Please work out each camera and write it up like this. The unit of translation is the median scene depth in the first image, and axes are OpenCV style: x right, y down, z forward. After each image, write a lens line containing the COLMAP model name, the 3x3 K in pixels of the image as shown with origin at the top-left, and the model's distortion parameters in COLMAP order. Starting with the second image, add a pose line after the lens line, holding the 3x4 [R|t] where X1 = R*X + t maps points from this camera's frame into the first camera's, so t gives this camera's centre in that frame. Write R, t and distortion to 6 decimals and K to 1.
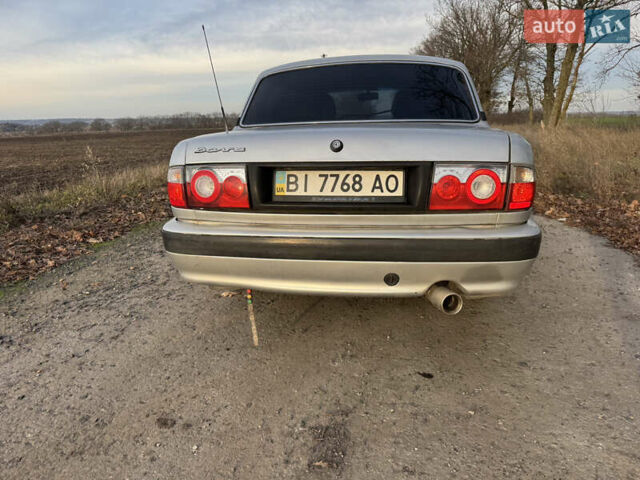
lens RADIAL K [[450.0, 0, 319.0], [0, 450.0, 238.3], [0, 0, 1]] dist [0.012501, -0.015481]
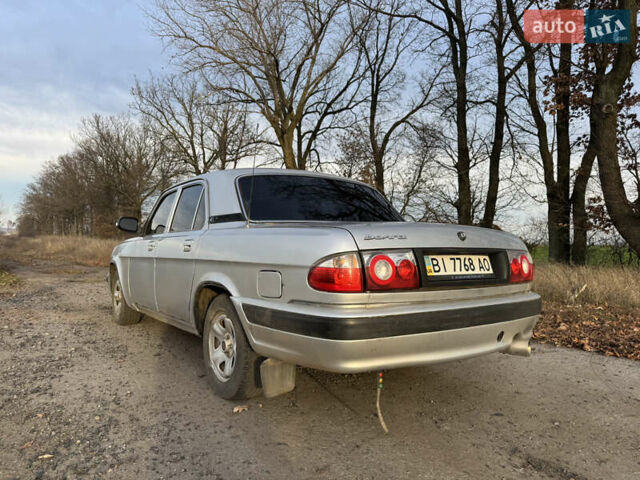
lens RADIAL K [[450.0, 0, 323.8], [0, 450.0, 240.8], [0, 0, 1]] dist [0.012501, -0.015481]
pose [[0.726481, 0.032529, 0.686416, -1.106429], [0.141391, 0.970431, -0.195632, 0.005875], [-0.672483, 0.239176, 0.700400, 0.350103]]
